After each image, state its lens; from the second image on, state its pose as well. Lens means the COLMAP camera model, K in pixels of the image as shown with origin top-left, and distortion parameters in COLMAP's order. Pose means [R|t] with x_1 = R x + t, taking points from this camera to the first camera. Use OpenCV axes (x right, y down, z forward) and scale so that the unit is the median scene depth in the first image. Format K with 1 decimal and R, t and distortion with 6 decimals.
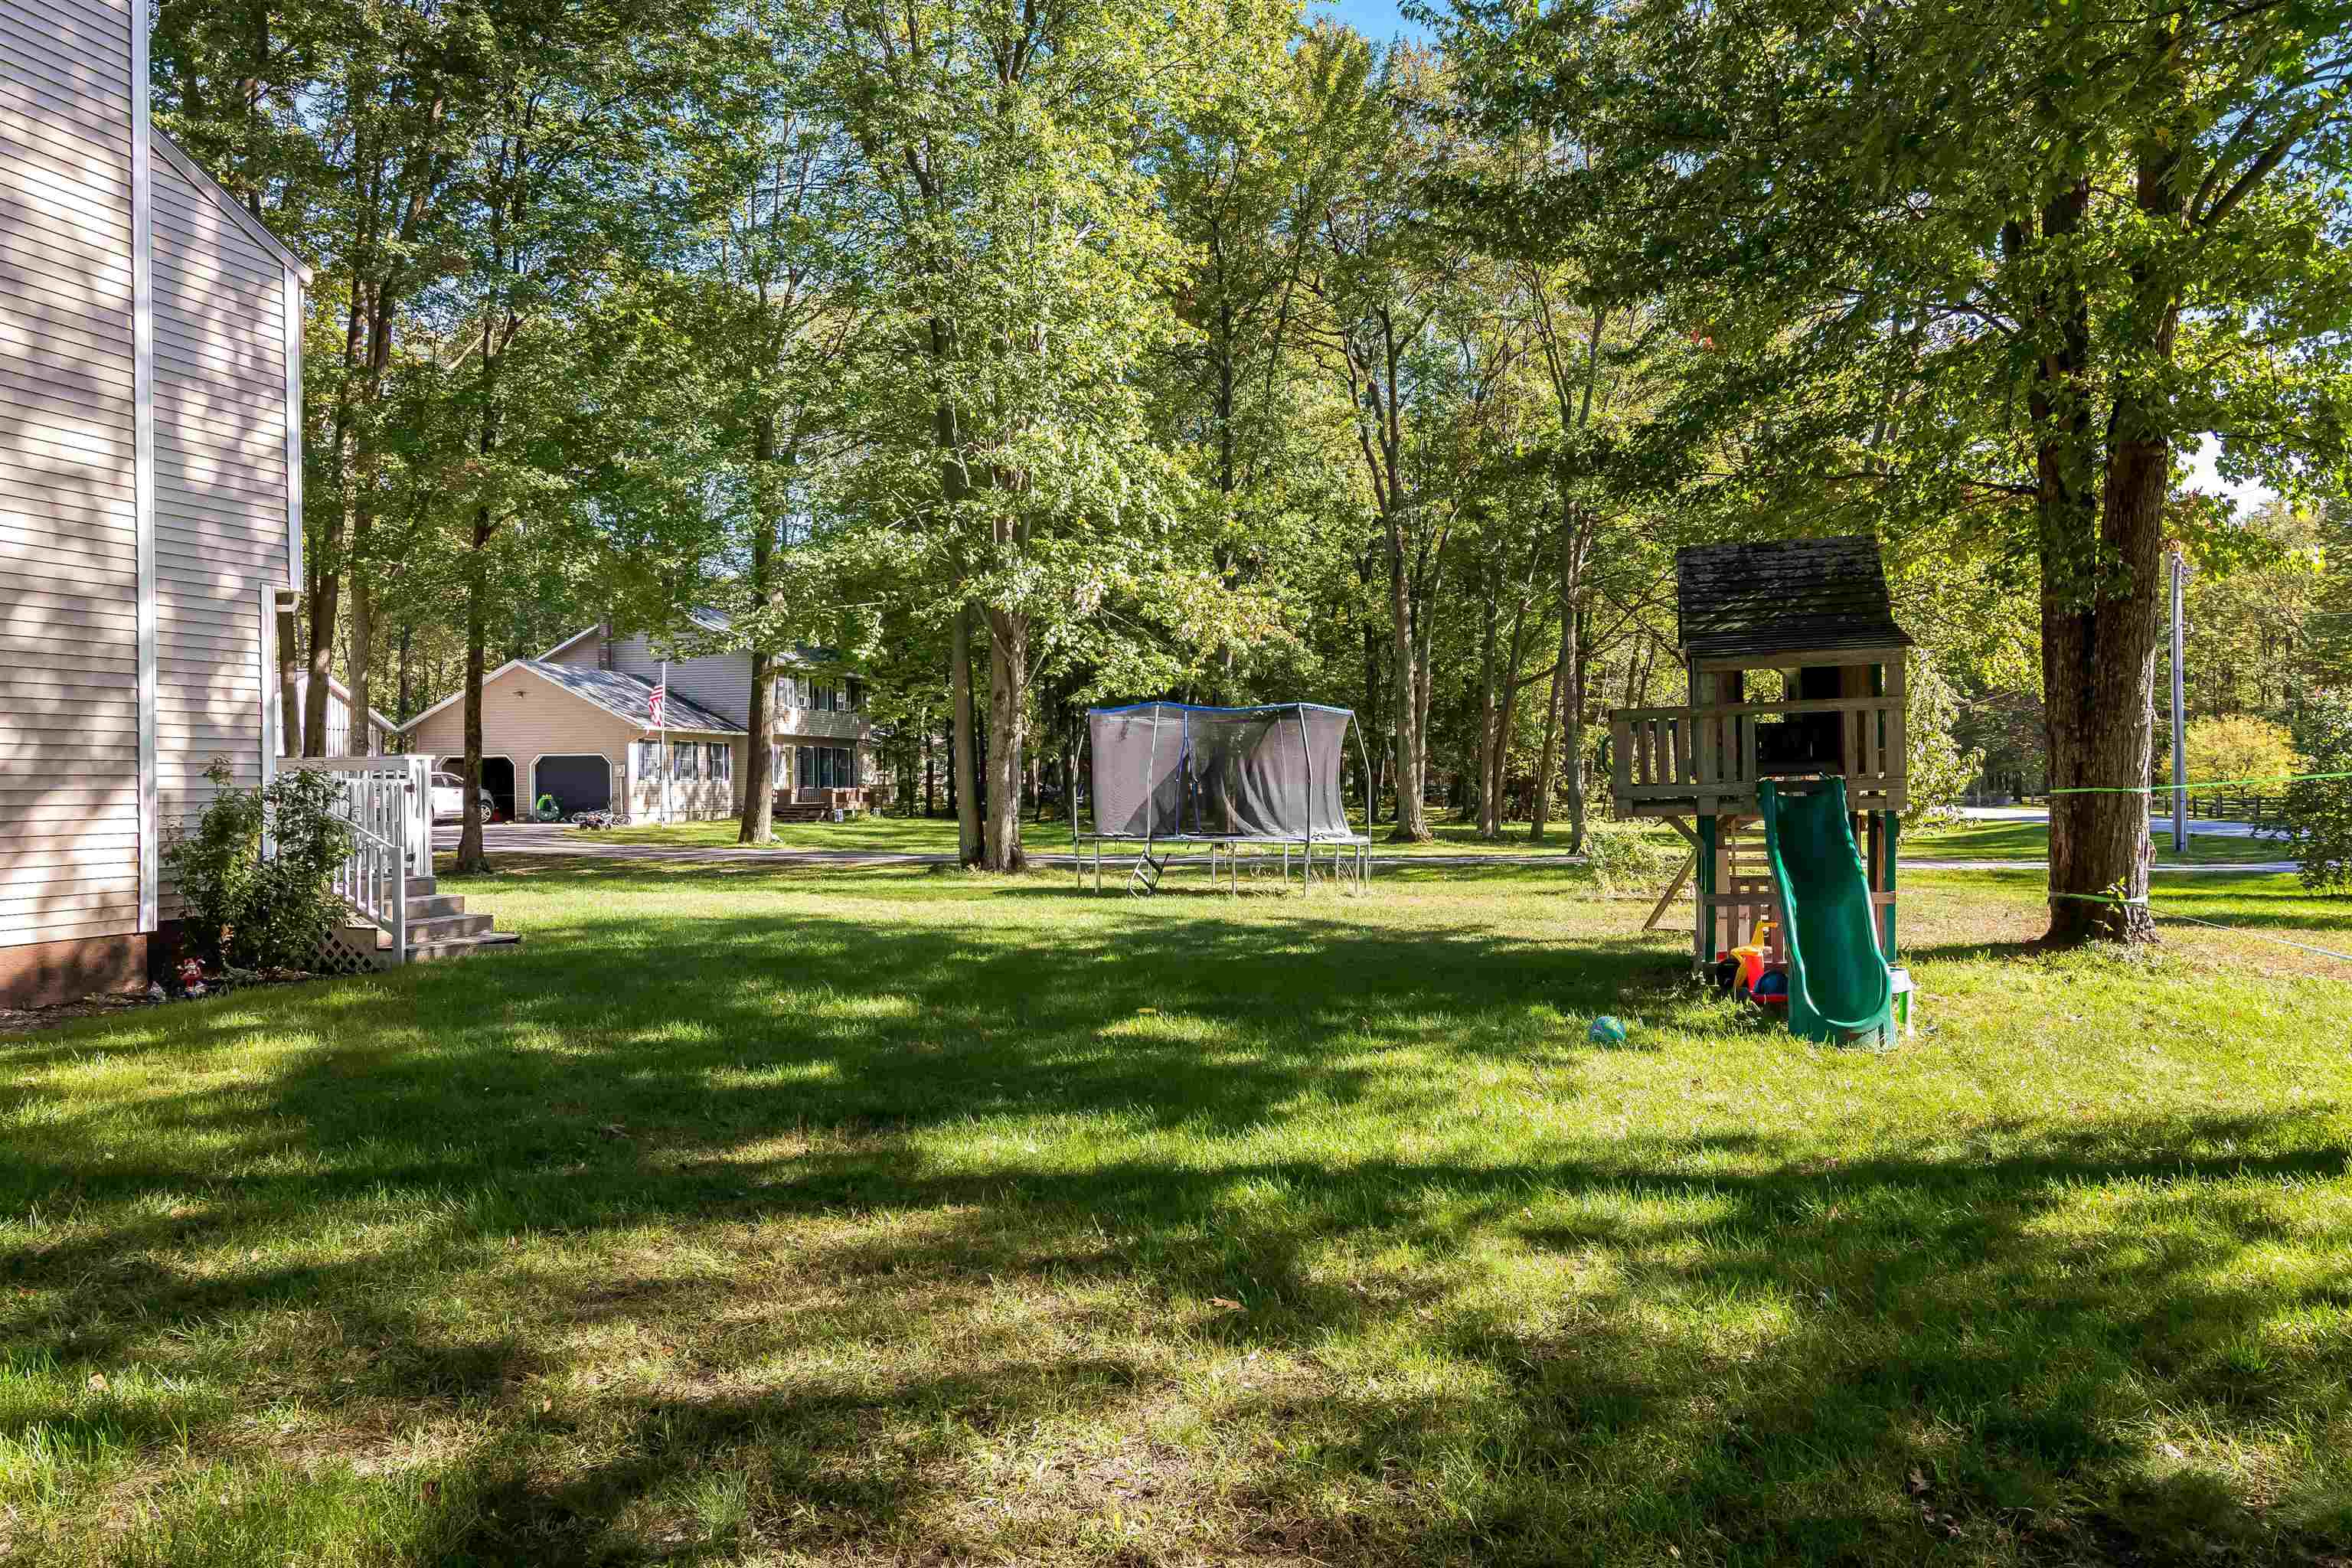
lens RADIAL K [[1769.6, 0, 1176.0], [0, 1769.6, 784.0], [0, 0, 1]] dist [0.039133, -0.056338]
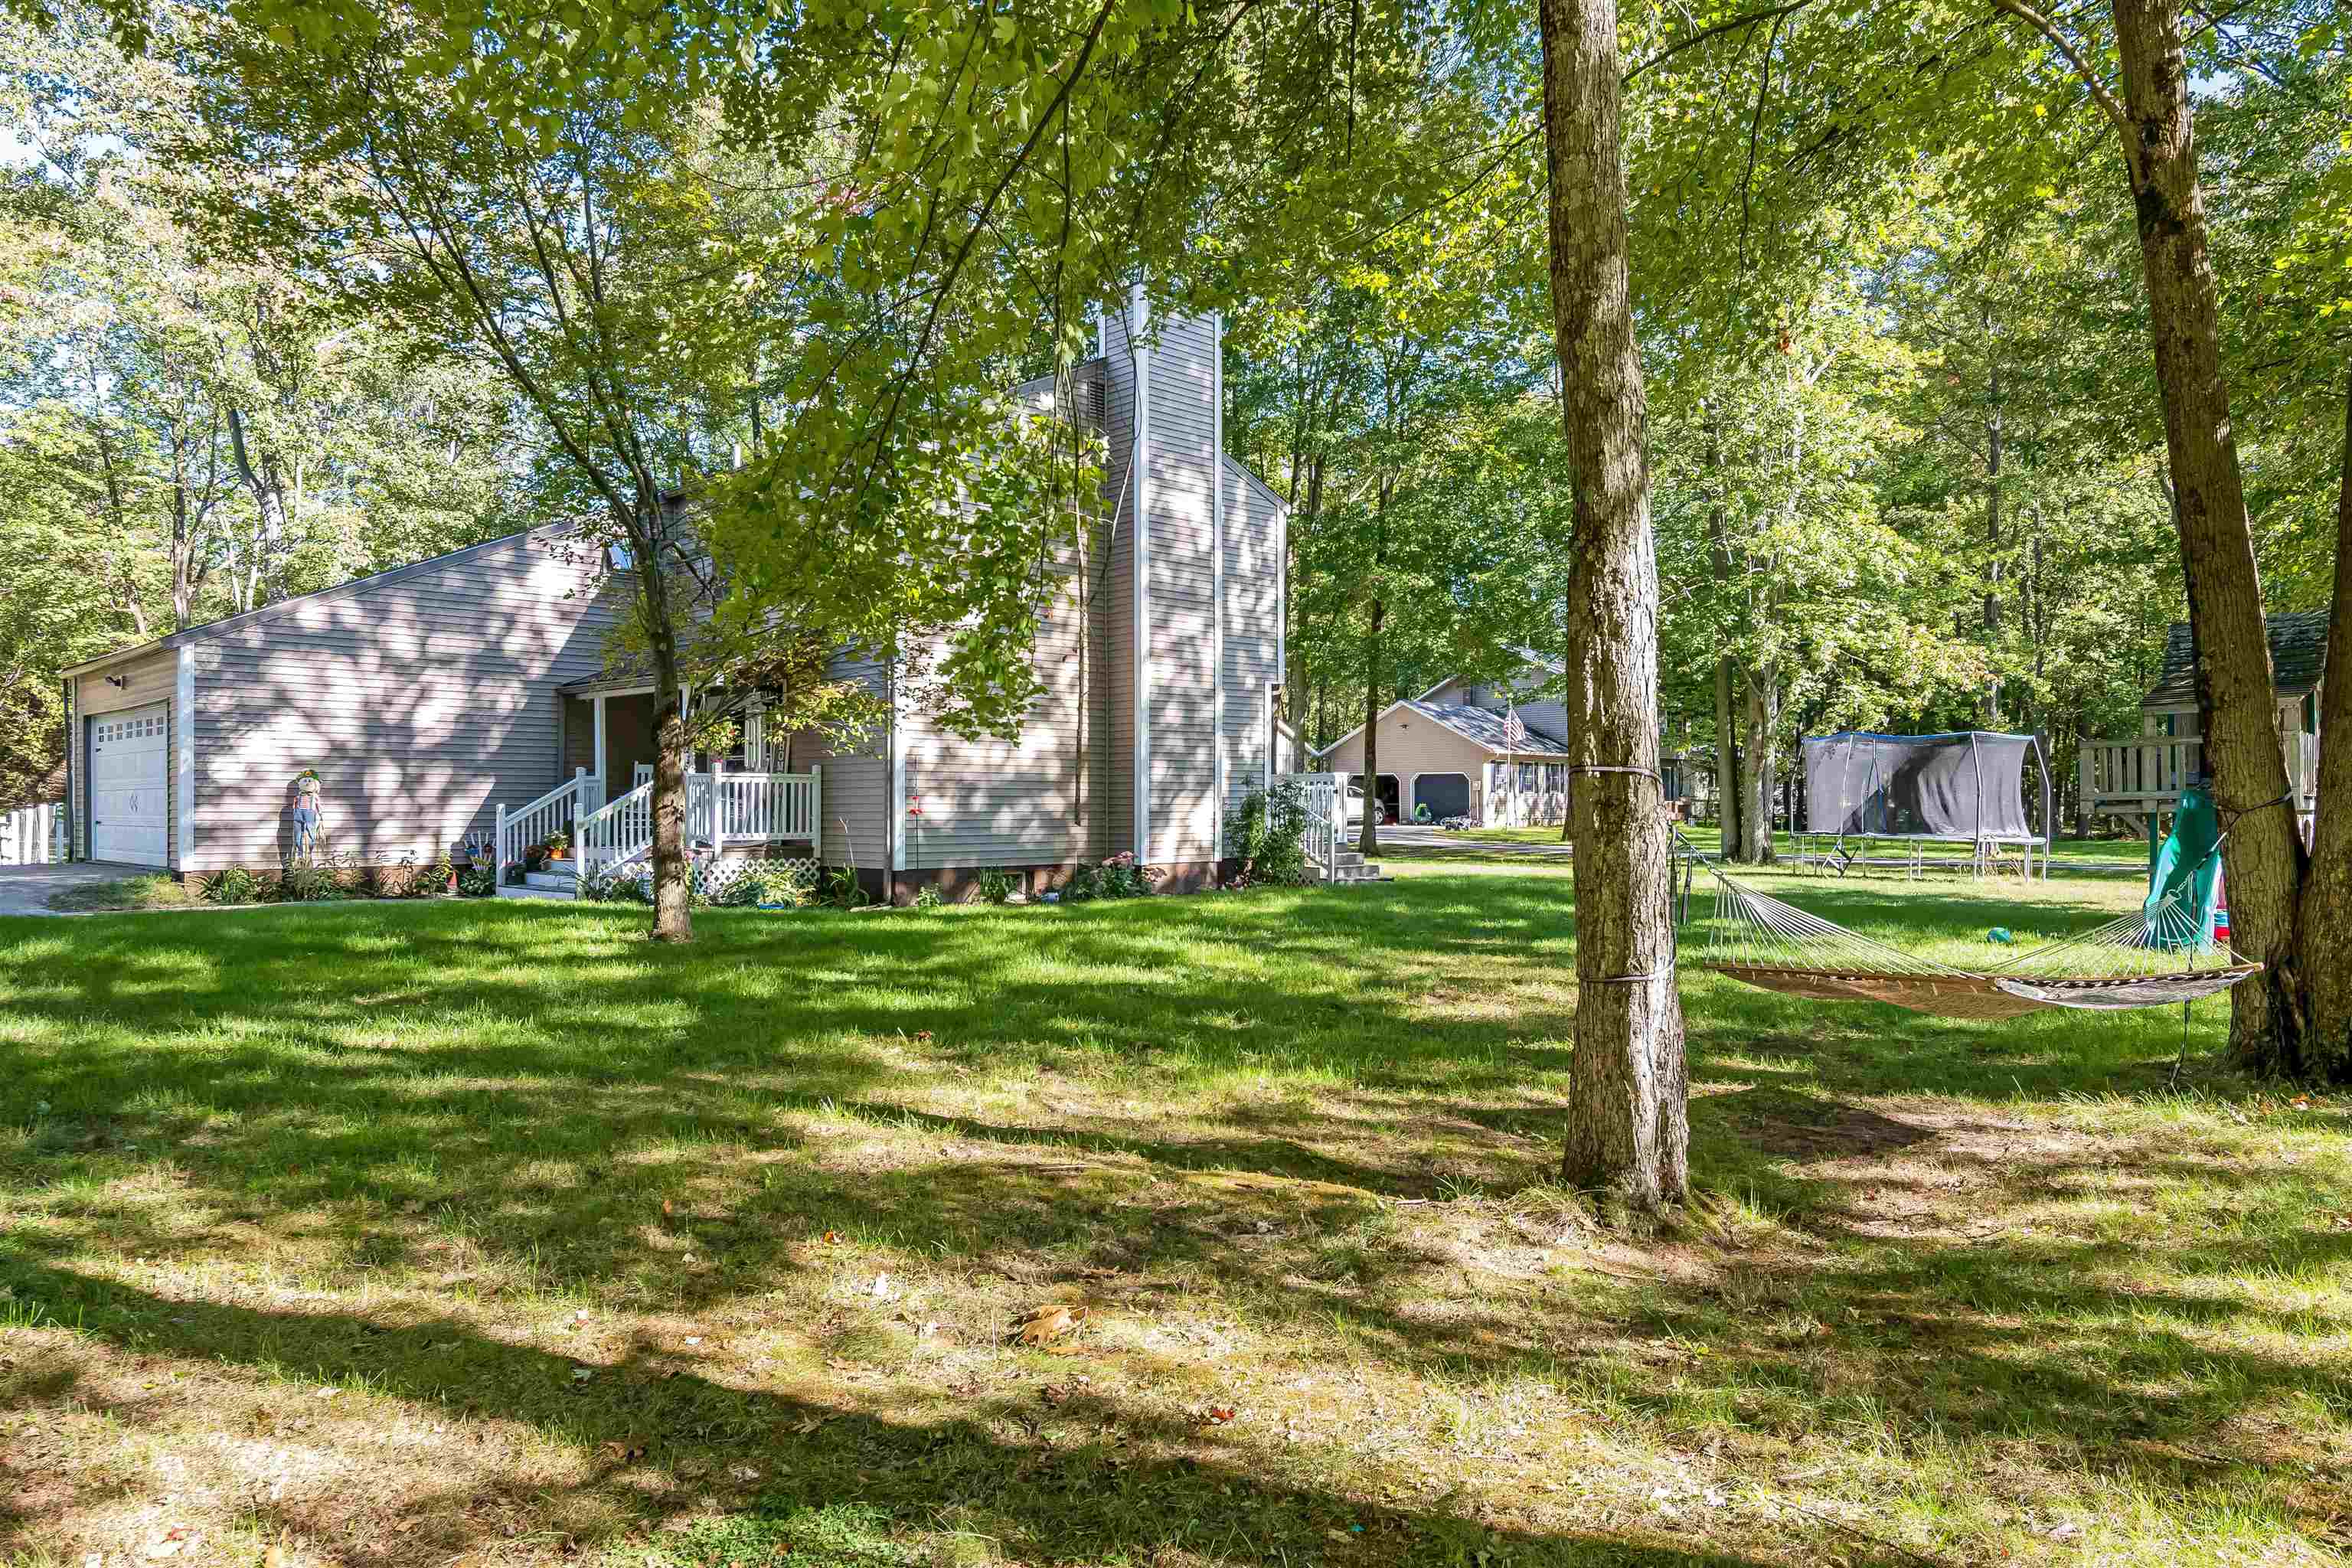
lens RADIAL K [[1518.8, 0, 1176.0], [0, 1518.8, 784.0], [0, 0, 1]] dist [0.005623, 0.000737]
pose [[0.875765, 0.007577, -0.482679, 0.064735], [-0.012119, 0.999907, -0.006292, 0.002161], [0.482586, 0.011359, 0.875775, -0.162609]]
